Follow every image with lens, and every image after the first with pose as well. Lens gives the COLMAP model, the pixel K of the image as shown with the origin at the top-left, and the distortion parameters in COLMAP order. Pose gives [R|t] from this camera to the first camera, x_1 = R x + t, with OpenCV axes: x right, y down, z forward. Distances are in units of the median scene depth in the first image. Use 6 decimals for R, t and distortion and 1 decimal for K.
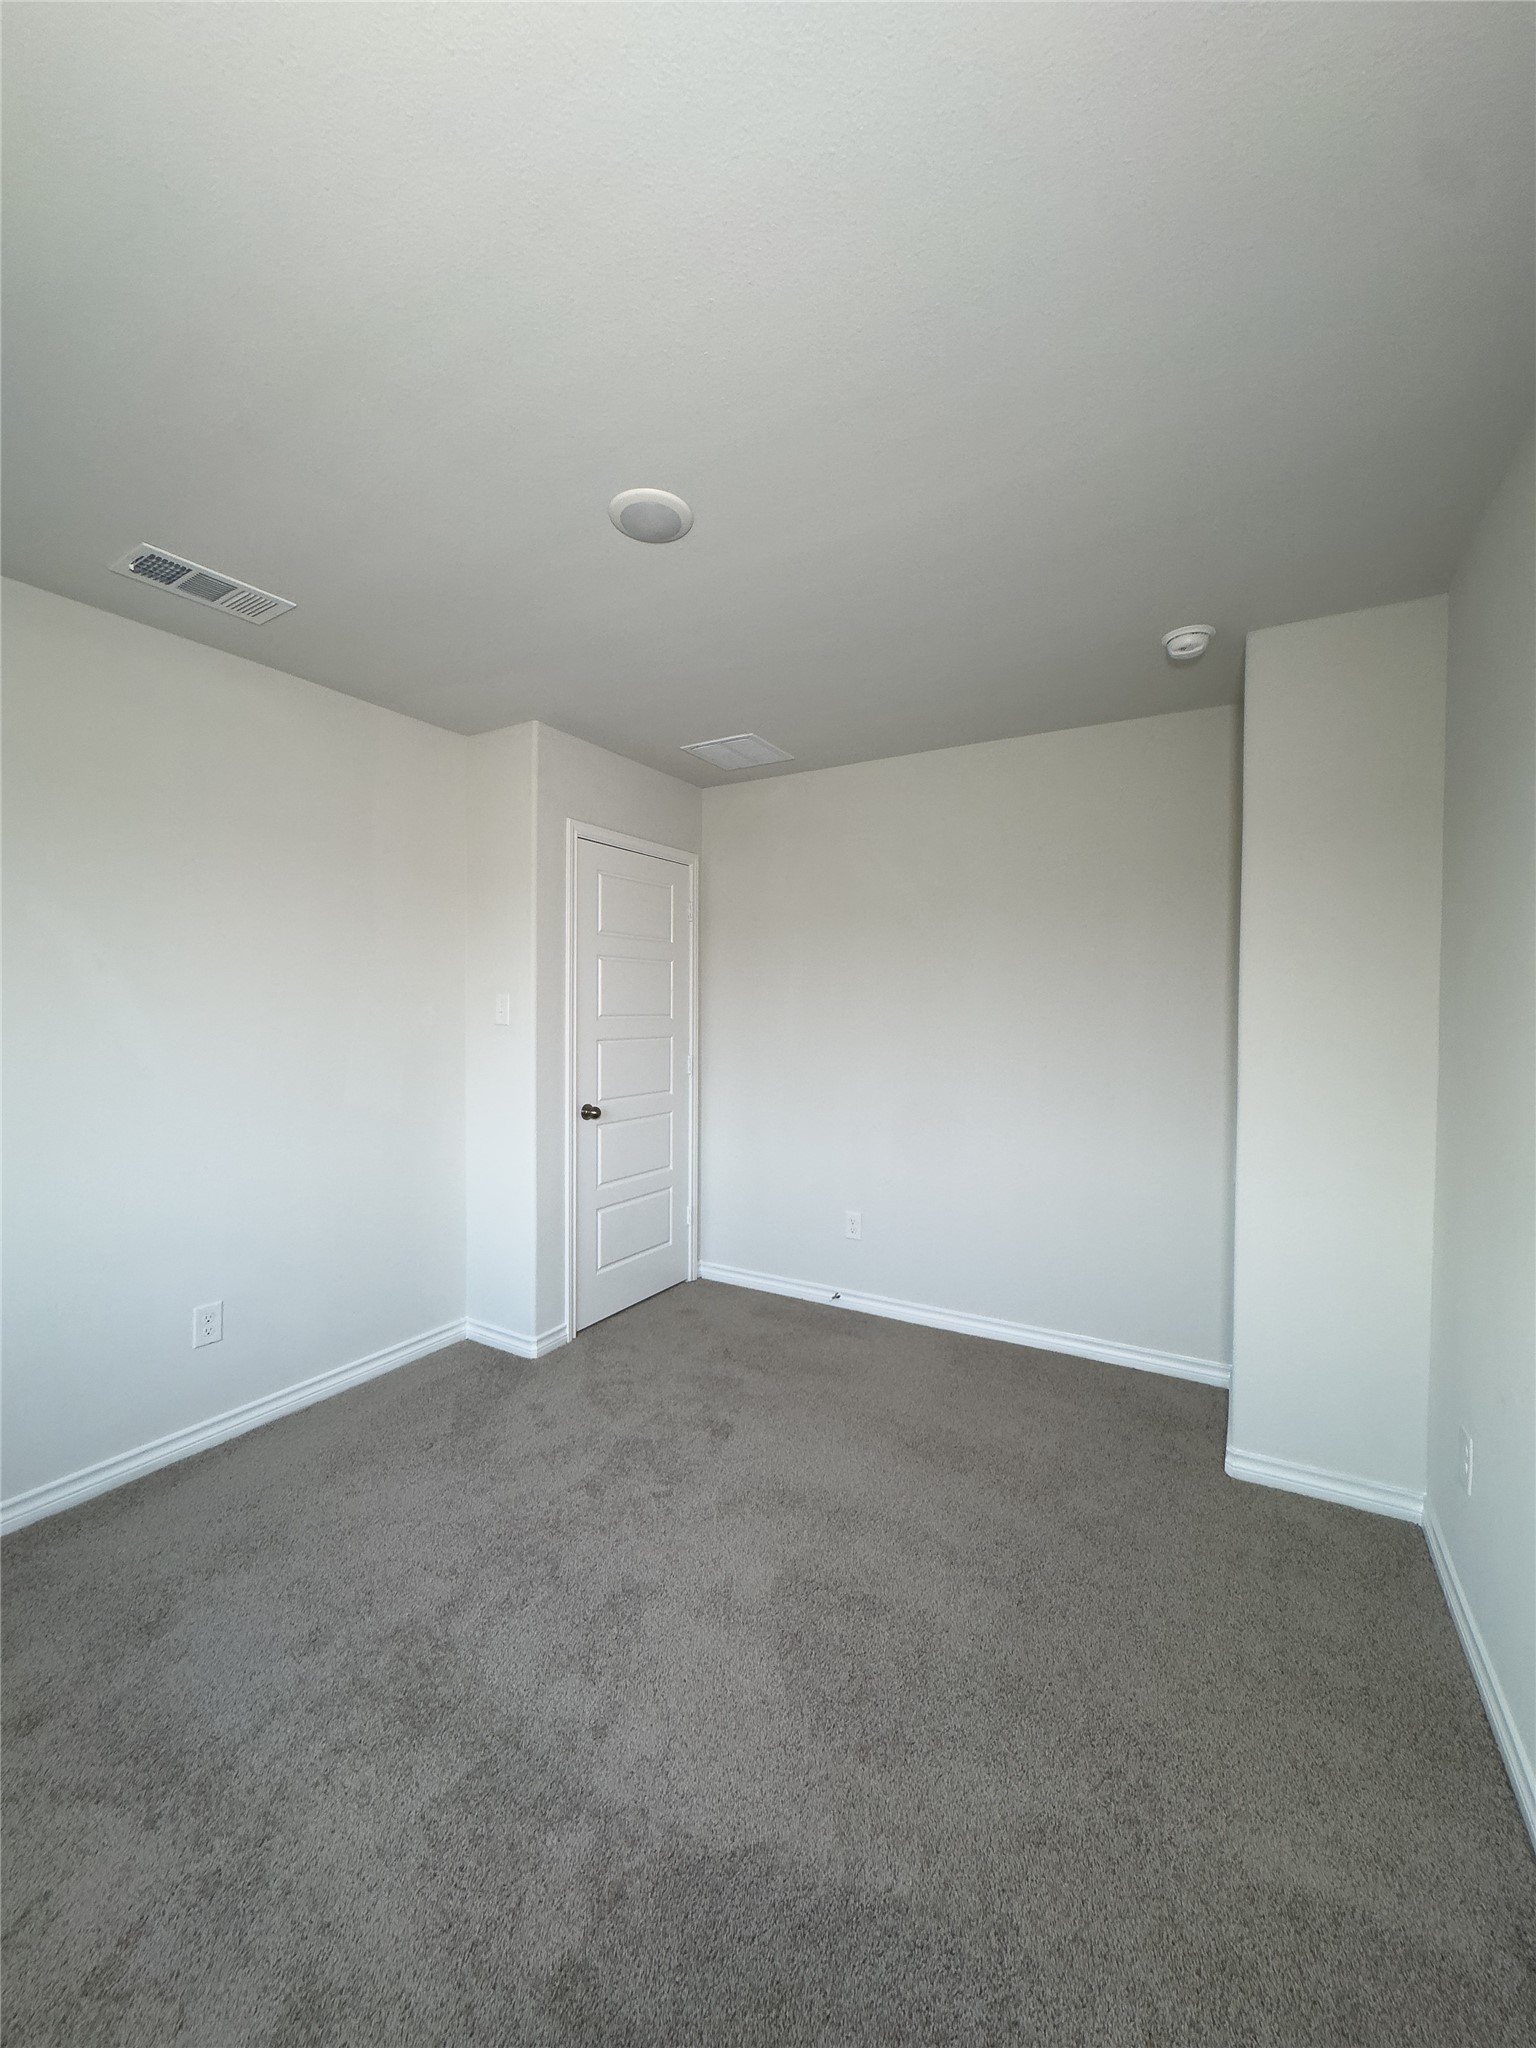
lens RADIAL K [[815.4, 0, 768.0], [0, 815.4, 1024.0], [0, 0, 1]] dist [-0.001046, 0.000721]
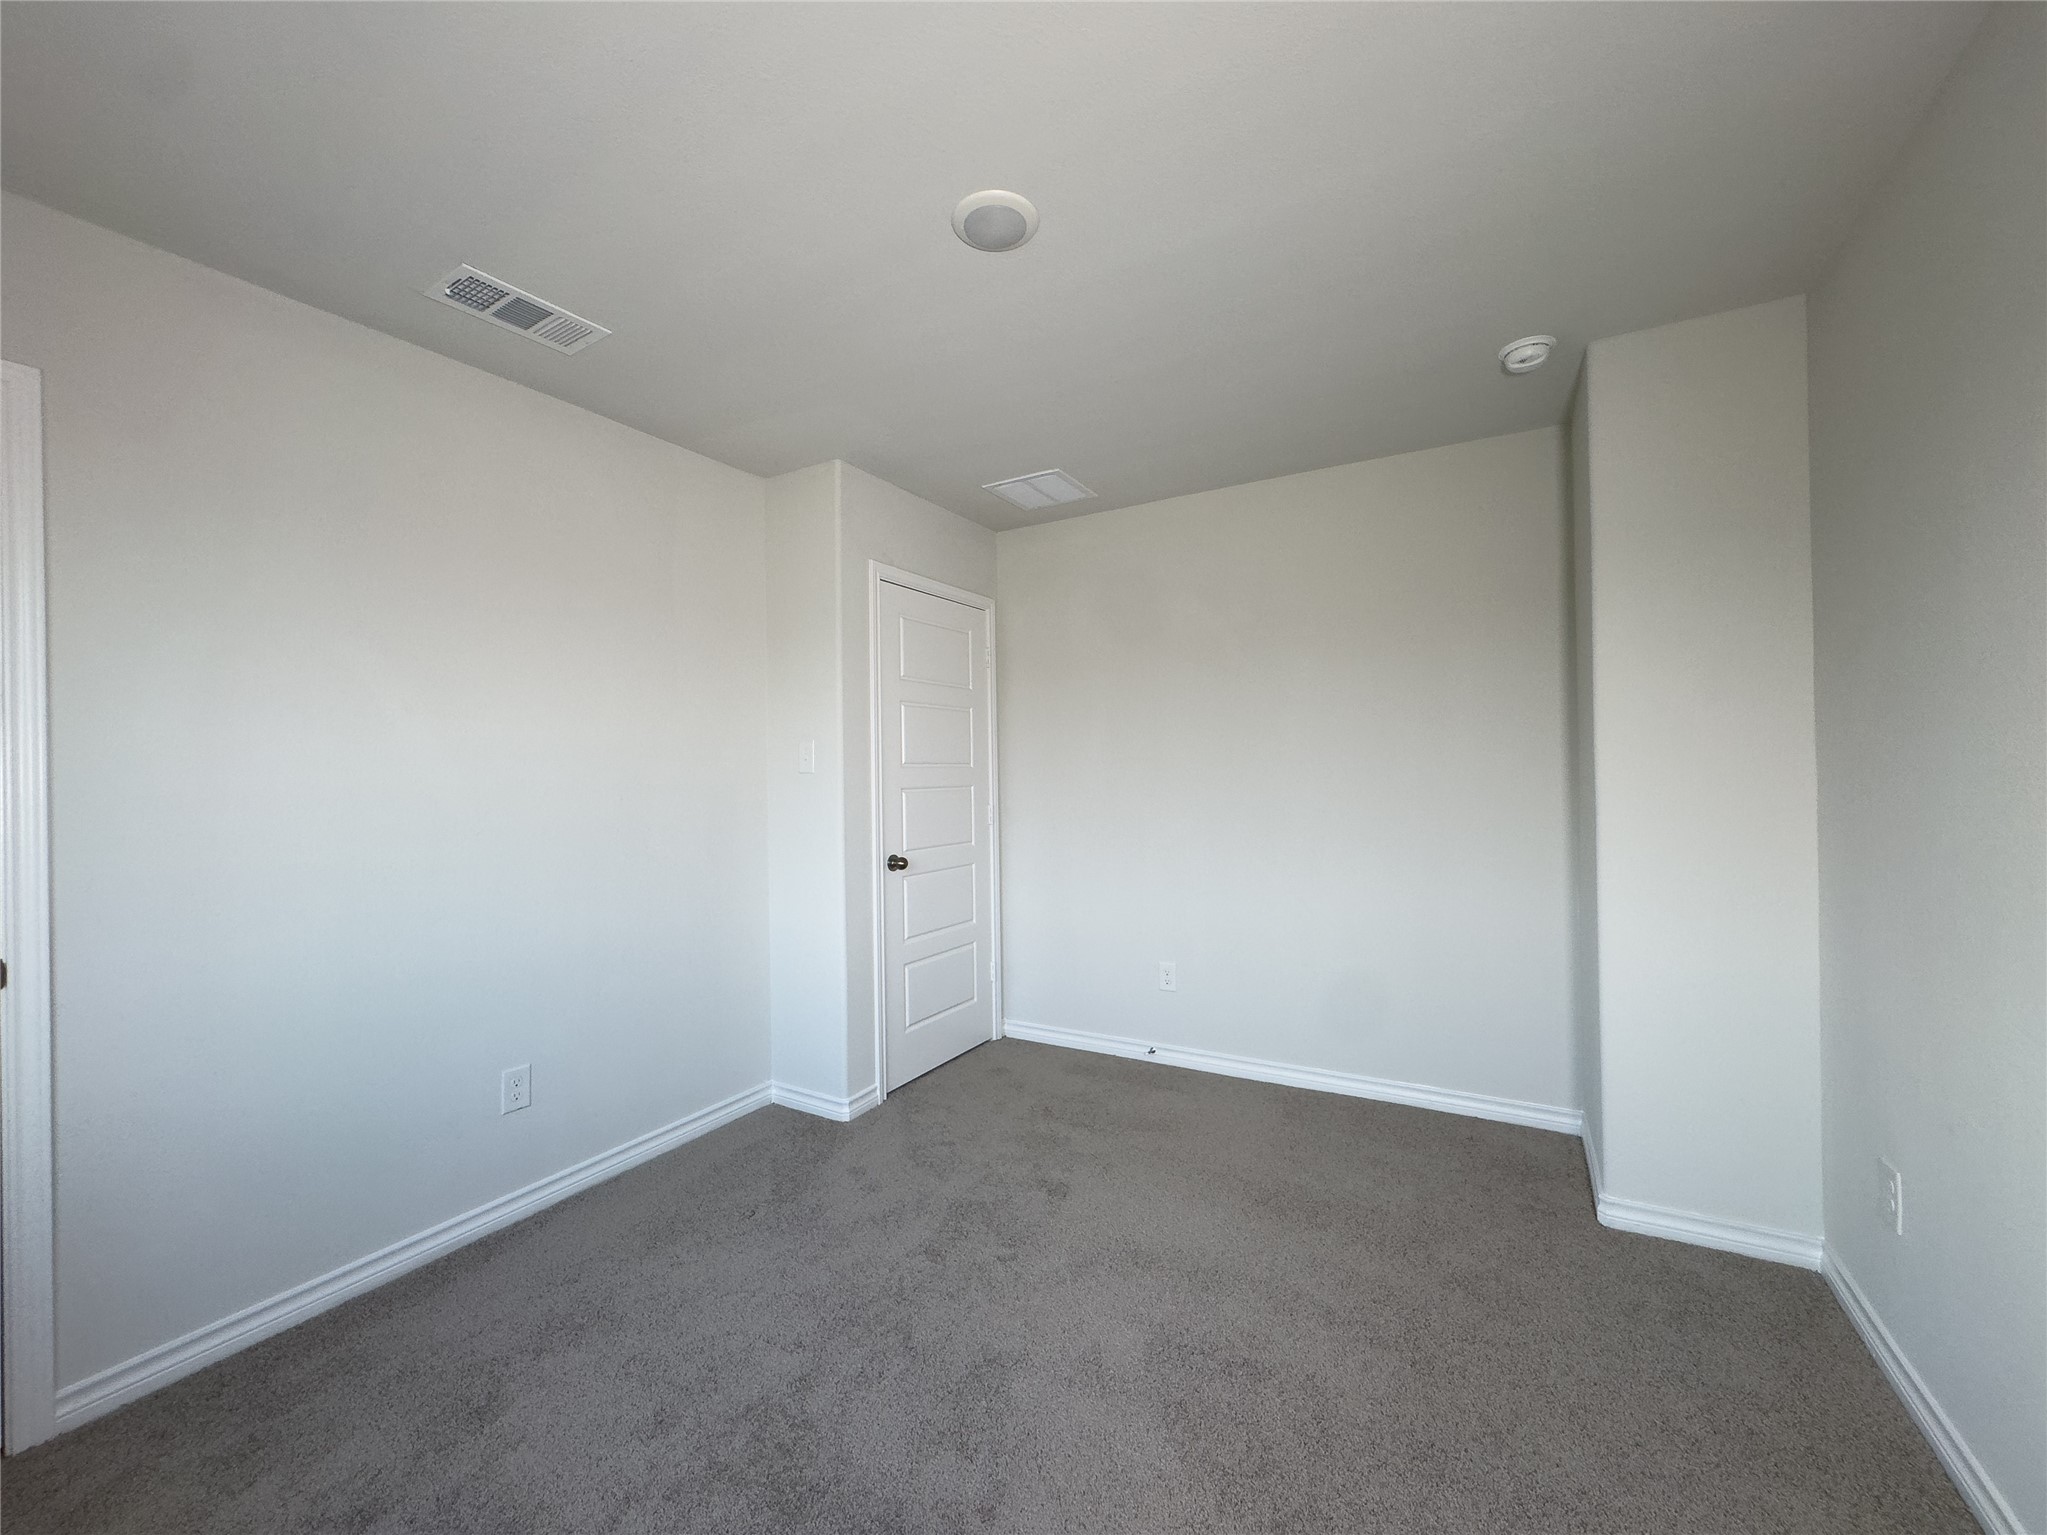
lens RADIAL K [[819.3, 0, 1014.6], [0, 819.3, 773.3], [0, 0, 1]] dist [0.000174, 0.000724]
pose [[0.999756, -0.021996, 0.001841, -0.113027], [0.022036, 0.999428, -0.025647, 0.043375], [-0.001276, 0.025682, 0.999669, 0.041026]]
